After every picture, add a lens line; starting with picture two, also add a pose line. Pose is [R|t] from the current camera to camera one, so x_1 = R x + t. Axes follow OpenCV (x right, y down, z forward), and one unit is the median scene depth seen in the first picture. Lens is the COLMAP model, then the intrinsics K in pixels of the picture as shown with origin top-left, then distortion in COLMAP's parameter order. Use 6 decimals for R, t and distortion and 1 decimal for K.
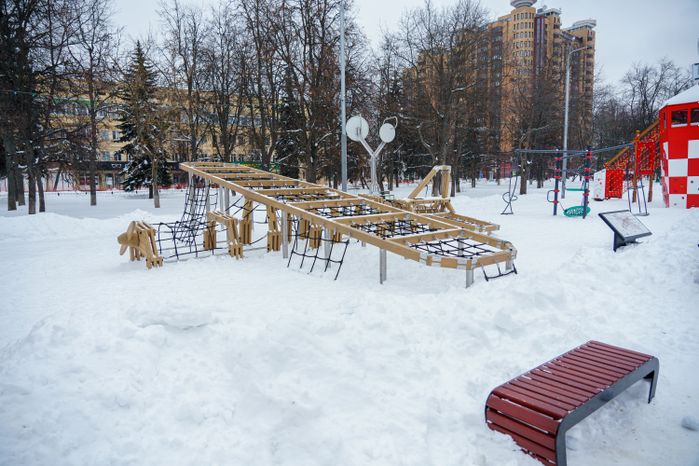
lens RADIAL K [[500.9, 0, 347.2], [0, 500.9, 227.5], [0, 0, 1]] dist [-0.005646, -0.001247]
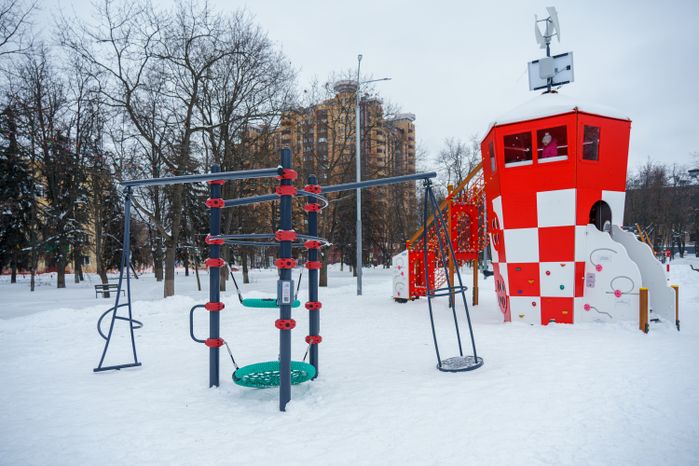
lens RADIAL K [[500.9, 0, 351.1], [0, 500.9, 235.6], [0, 0, 1]] dist [-0.005646, -0.001247]
pose [[0.951720, 0.021861, 0.306187, 0.329393], [0.025596, 0.988336, -0.150124, -0.055621], [-0.305898, 0.150714, 0.940060, 0.555326]]
